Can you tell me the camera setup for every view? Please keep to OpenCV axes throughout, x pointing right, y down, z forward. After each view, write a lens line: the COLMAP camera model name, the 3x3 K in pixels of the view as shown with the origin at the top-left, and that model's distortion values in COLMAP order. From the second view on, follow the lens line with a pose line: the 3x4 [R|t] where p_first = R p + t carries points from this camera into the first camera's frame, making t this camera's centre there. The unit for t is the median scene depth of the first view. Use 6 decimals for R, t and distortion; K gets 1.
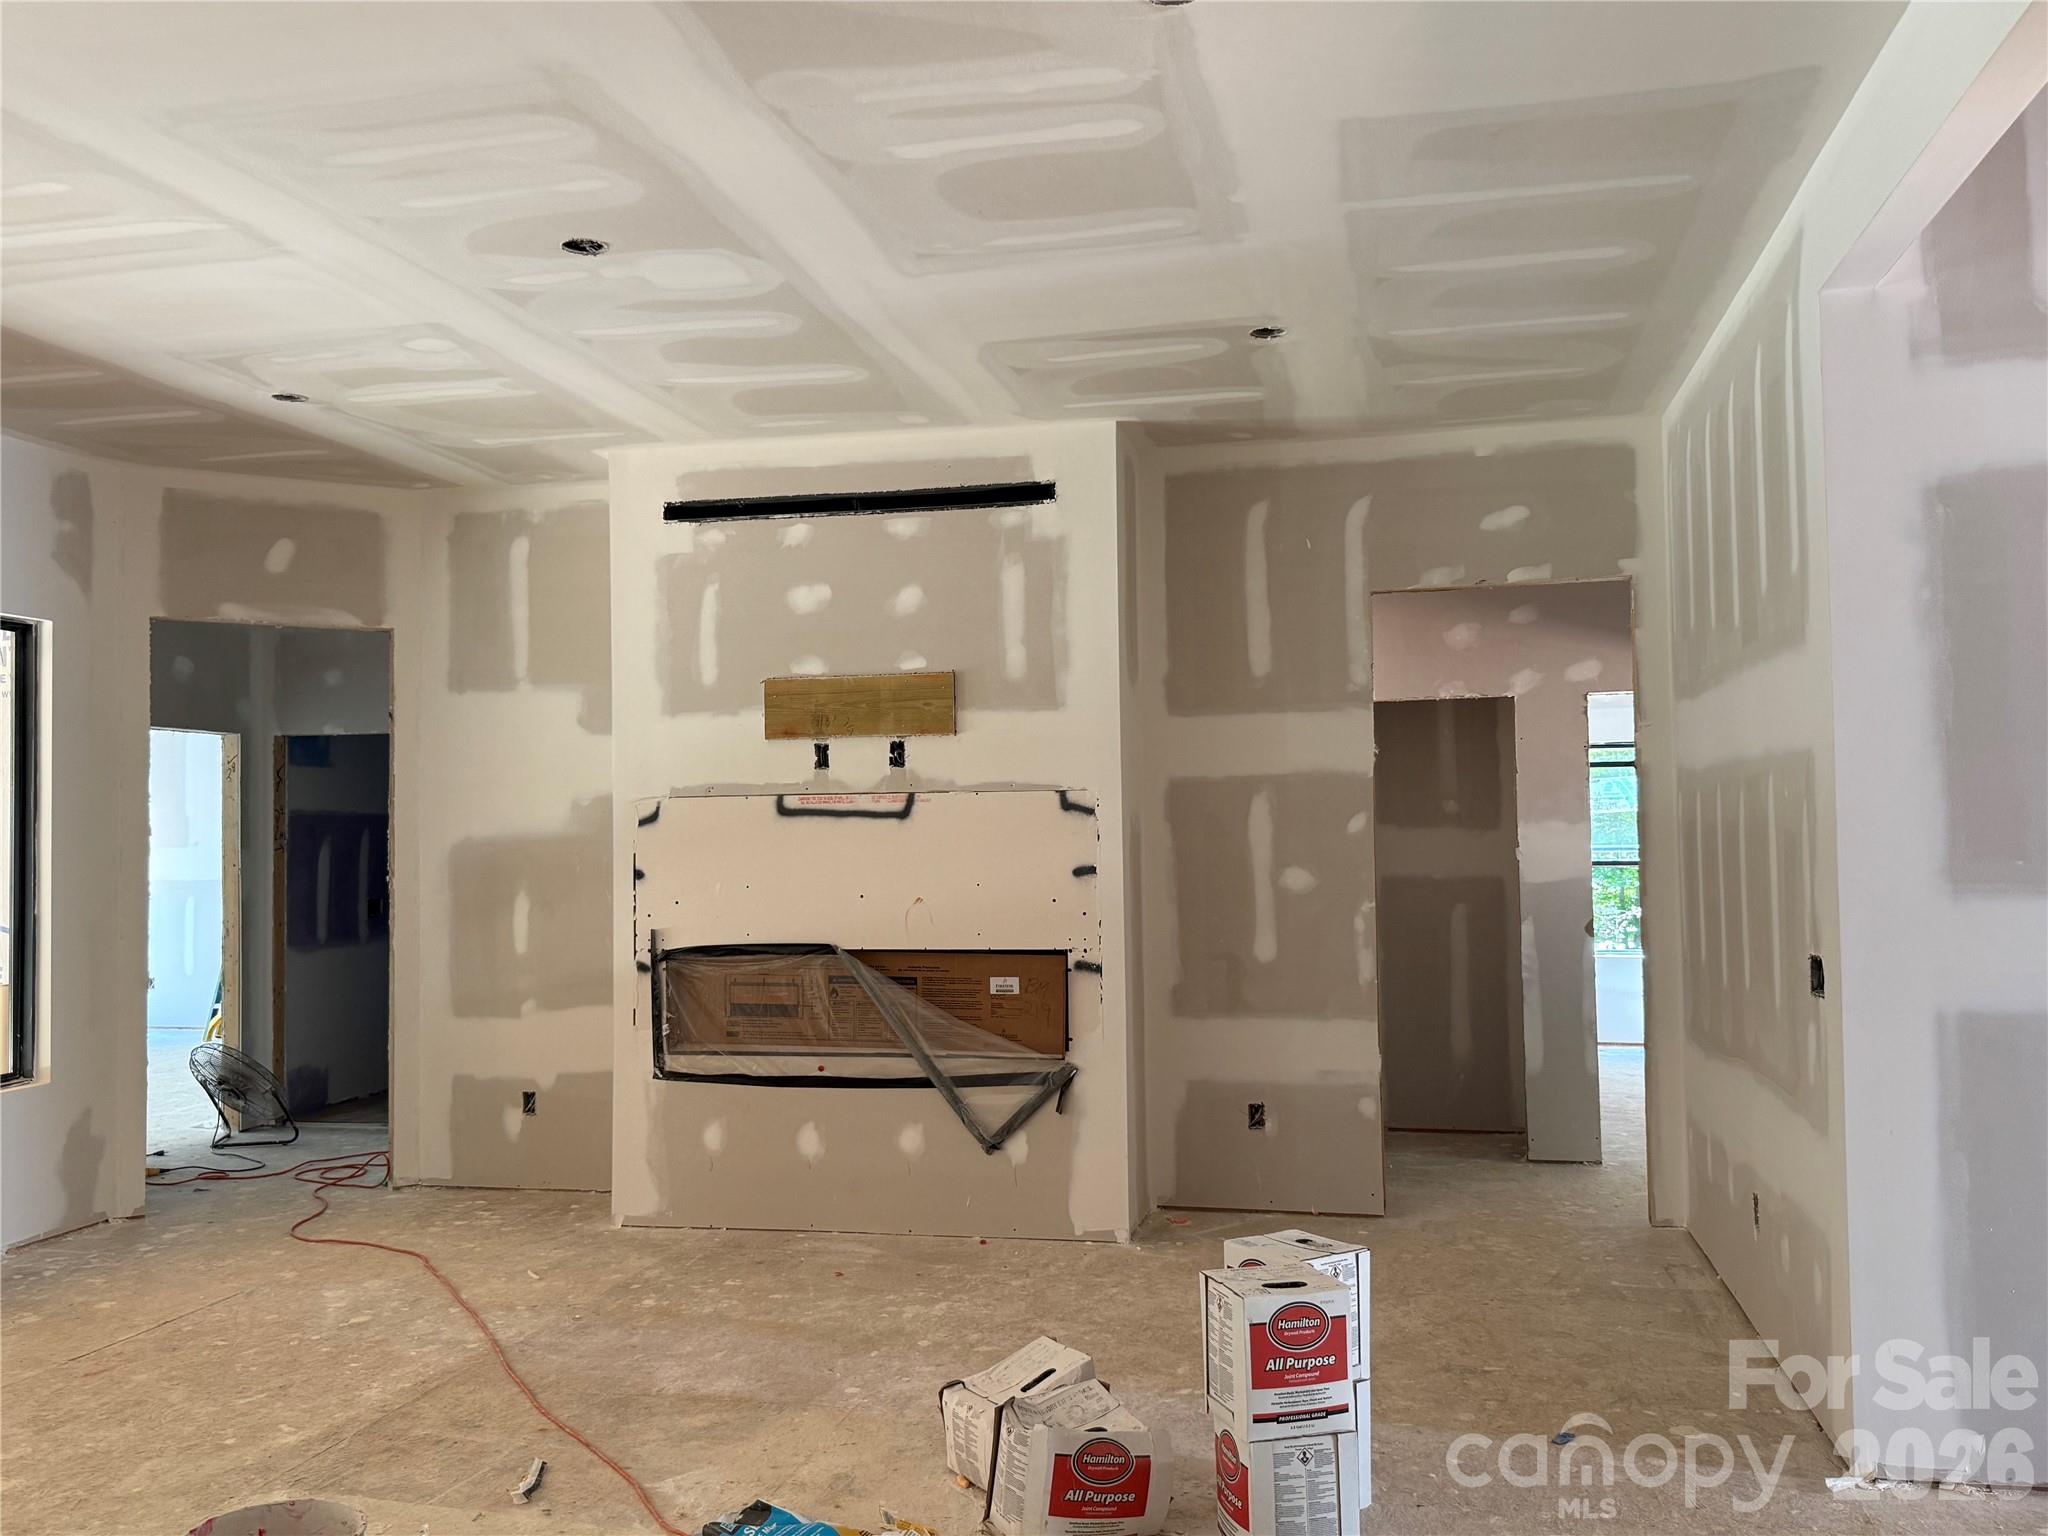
lens RADIAL K [[1695.9, 0, 1024.0], [0, 1695.9, 768.0], [0, 0, 1]] dist [0.119386, -0.205907]
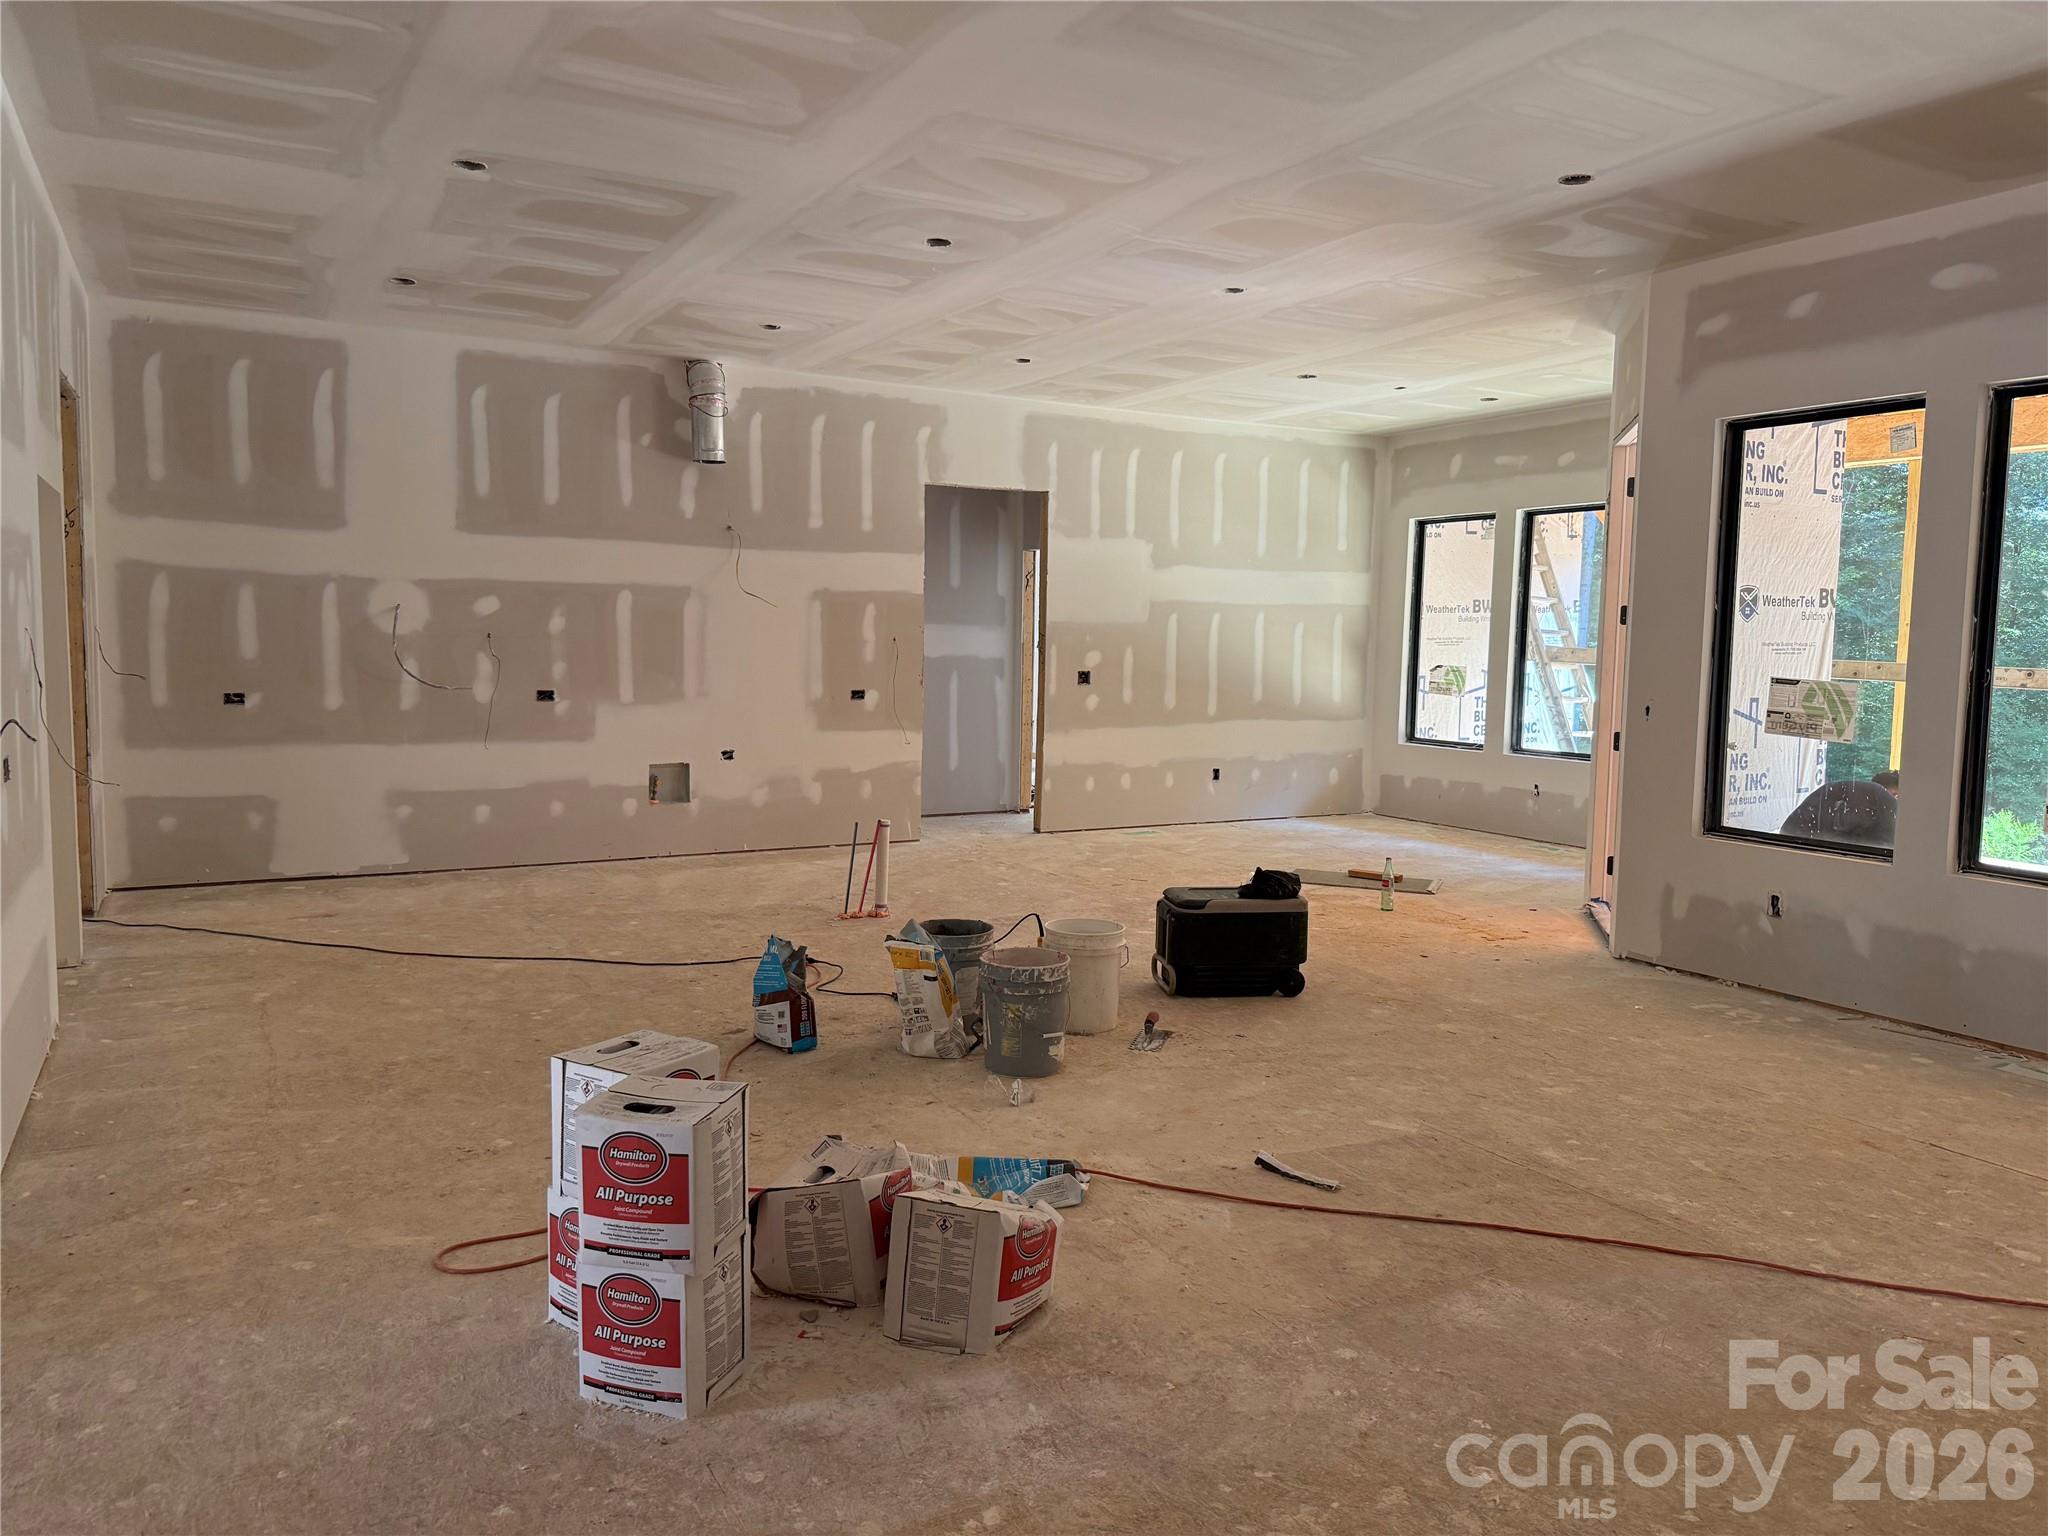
lens RADIAL K [[1441.3, 0, 1020.8], [0, 1441.3, 759.1], [0, 0, 1]] dist [0.061867, -0.114893]
pose [[-0.744014, 0.061019, -0.665372, 0.289894], [0.019589, 0.997385, 0.069563, 0.041953], [0.667877, 0.038721, -0.743264, 0.969296]]
